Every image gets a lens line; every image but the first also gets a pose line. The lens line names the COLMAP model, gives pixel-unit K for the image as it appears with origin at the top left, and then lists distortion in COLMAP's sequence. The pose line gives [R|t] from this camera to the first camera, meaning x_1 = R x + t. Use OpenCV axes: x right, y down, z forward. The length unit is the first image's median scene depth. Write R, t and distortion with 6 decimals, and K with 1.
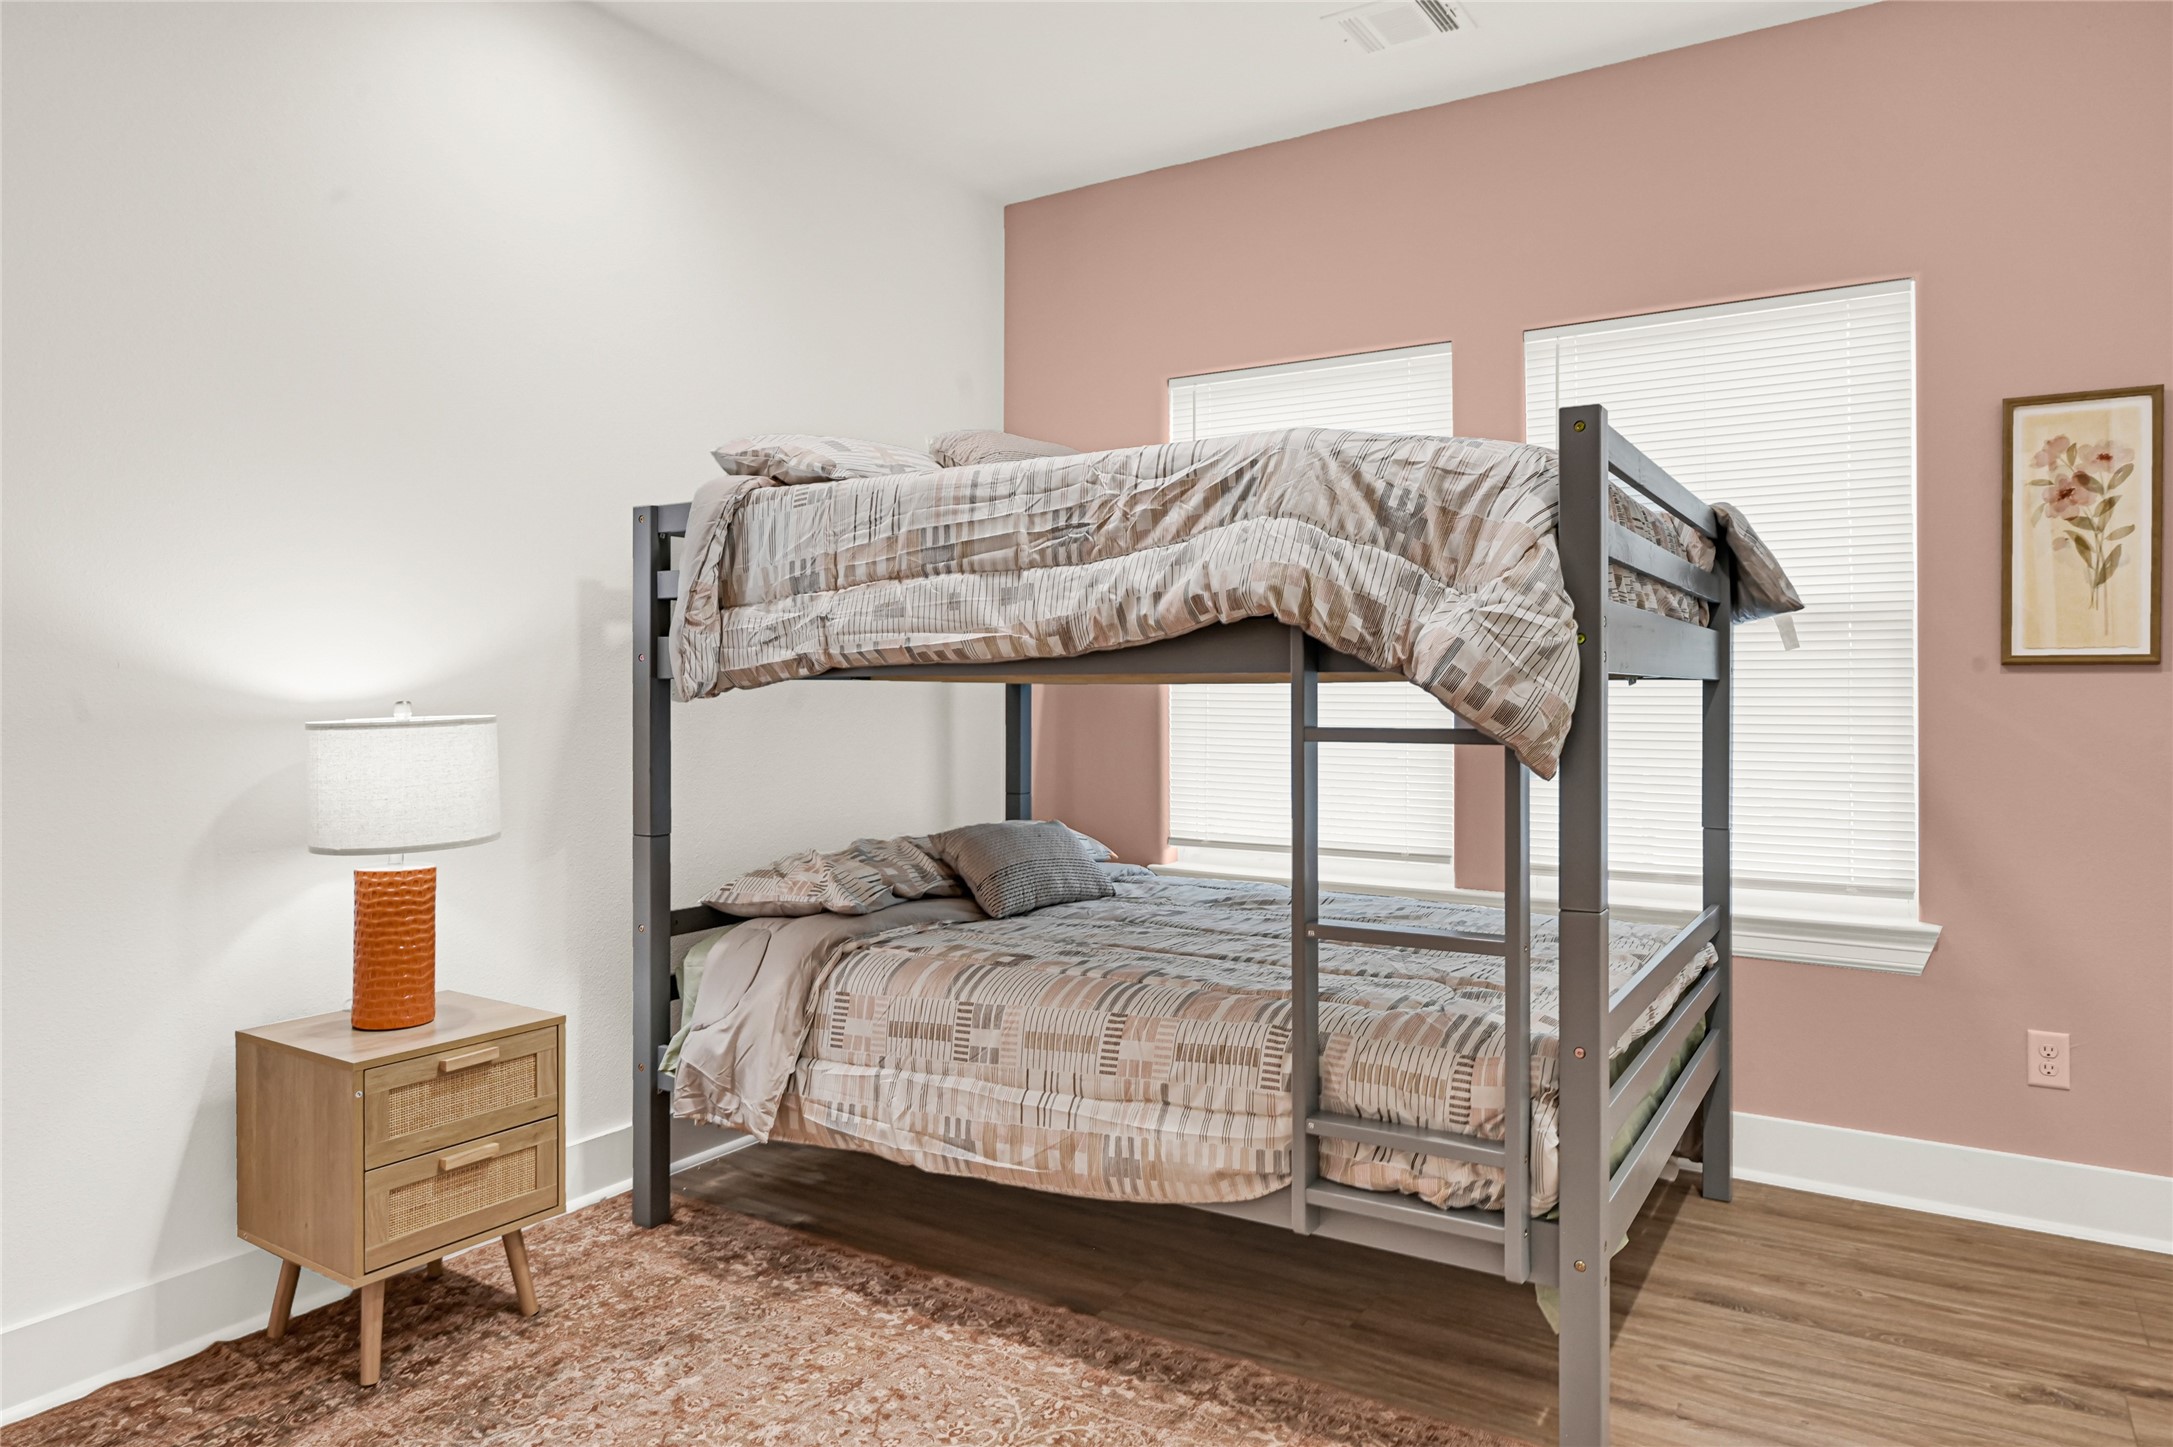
lens RADIAL K [[1227.2, 0, 1092.5], [0, 1227.2, 682.2], [0, 0, 1]] dist [-0.004244, -0.000069]
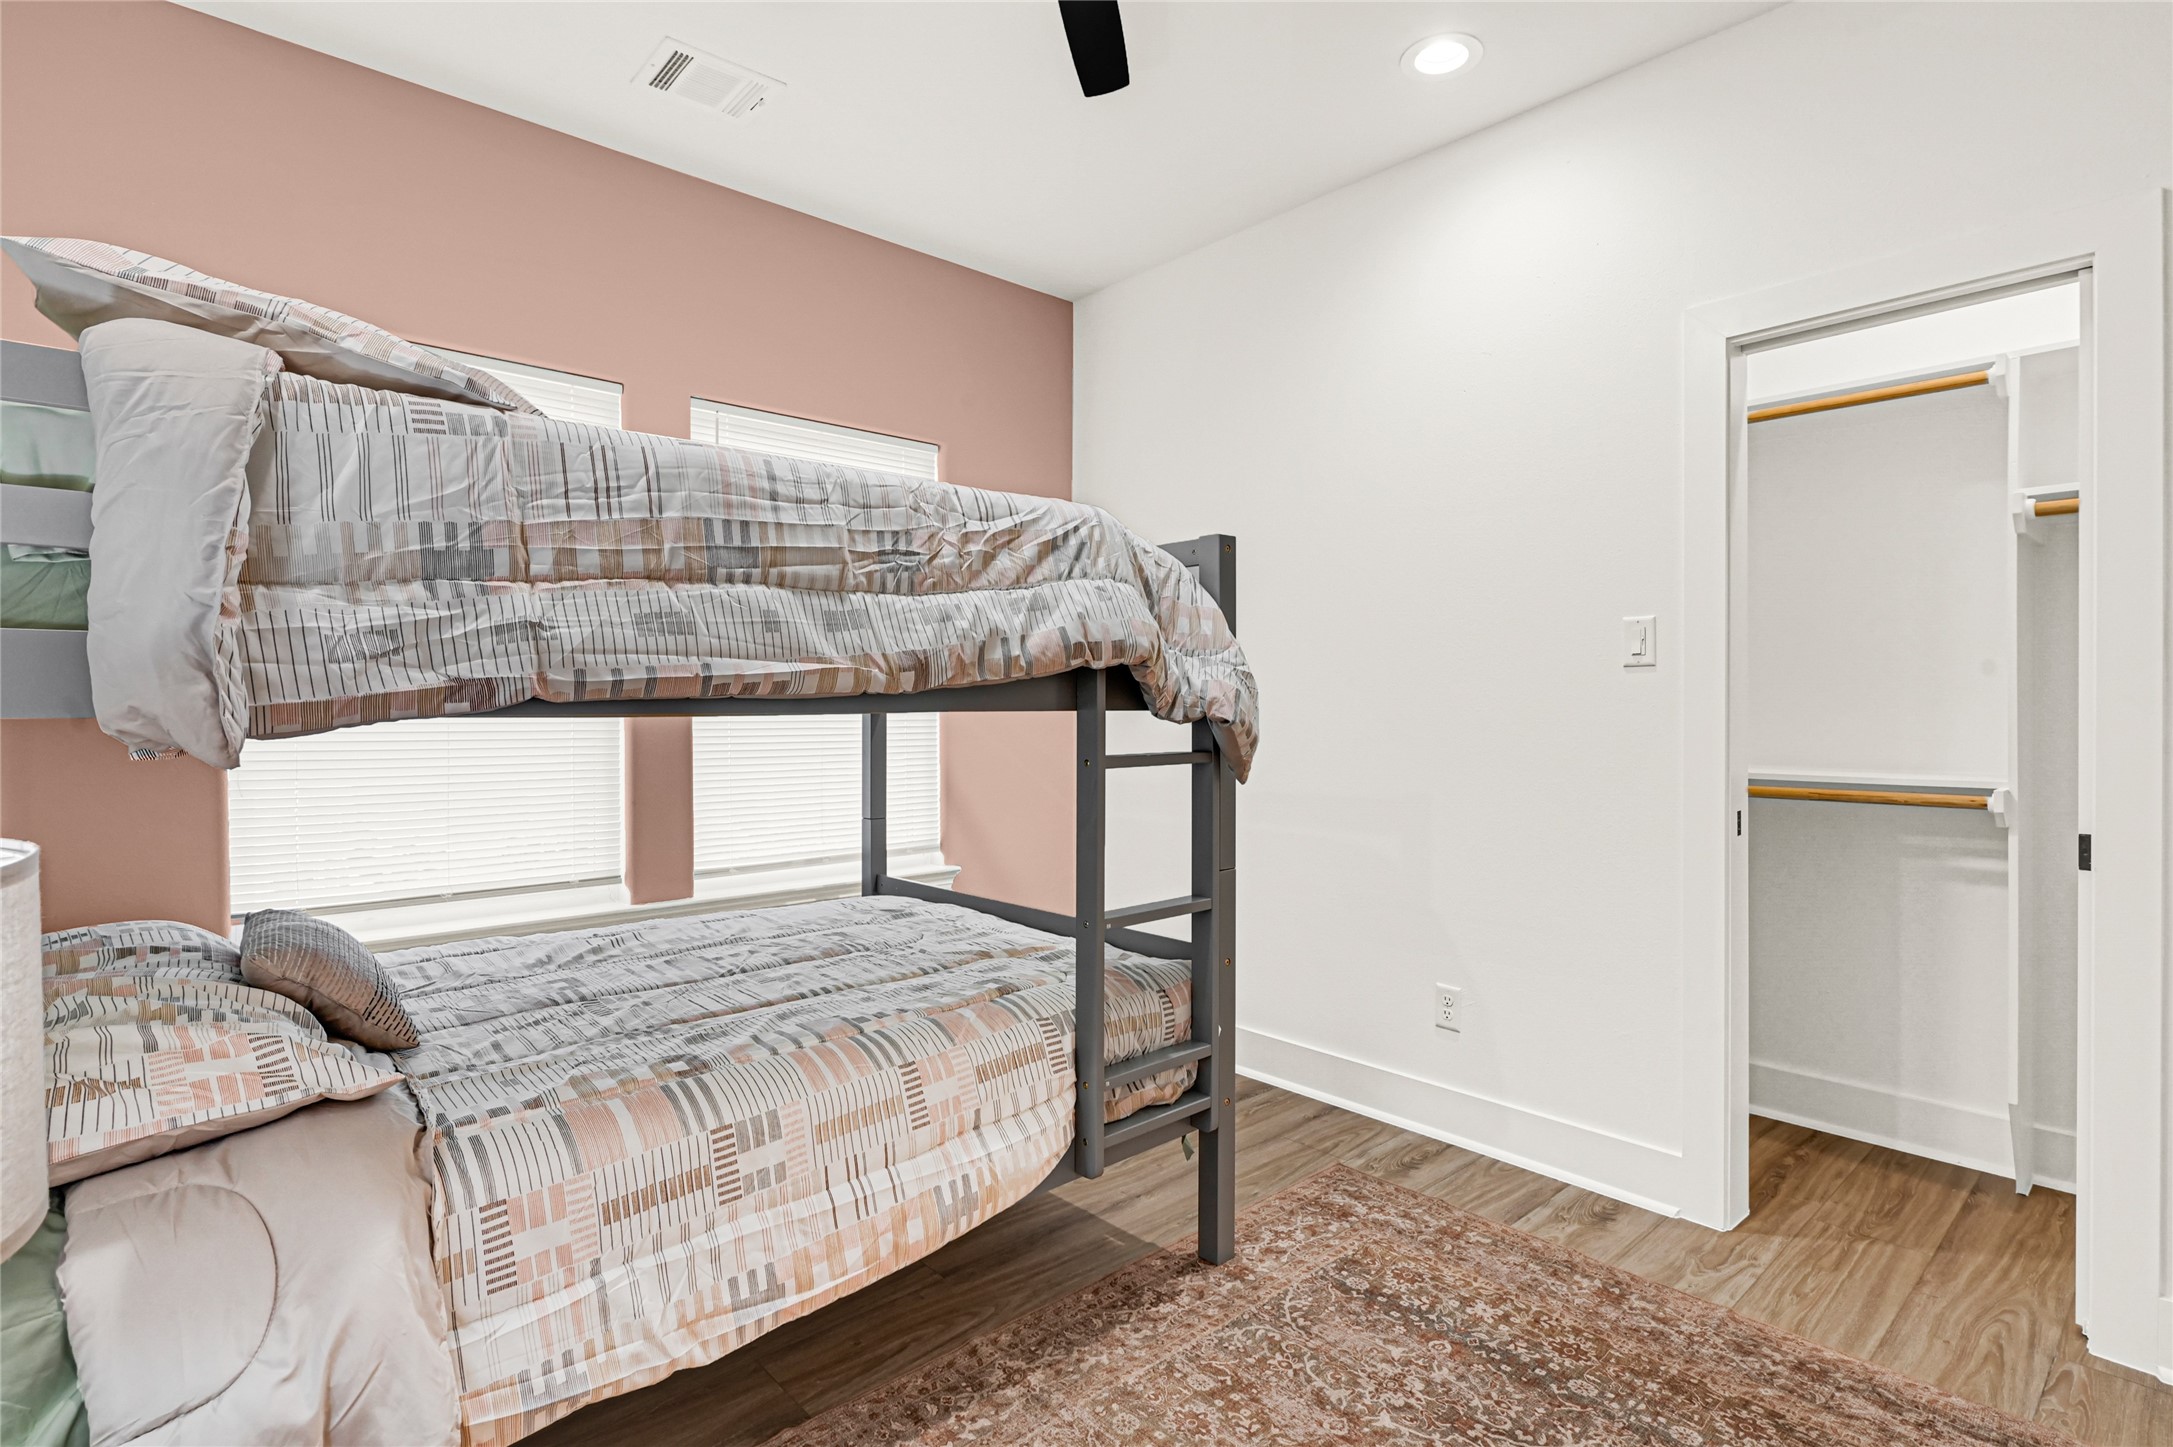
lens RADIAL K [[988.2, 0, 1087.8], [0, 988.2, 713.2], [0, 0, 1]] dist [-0.007701, -0.000643]
pose [[0.350236, -0.005830, 0.936643, -0.644404], [-0.004537, 0.999958, 0.007921, -0.012212], [-0.936651, -0.007023, 0.350195, 0.587540]]
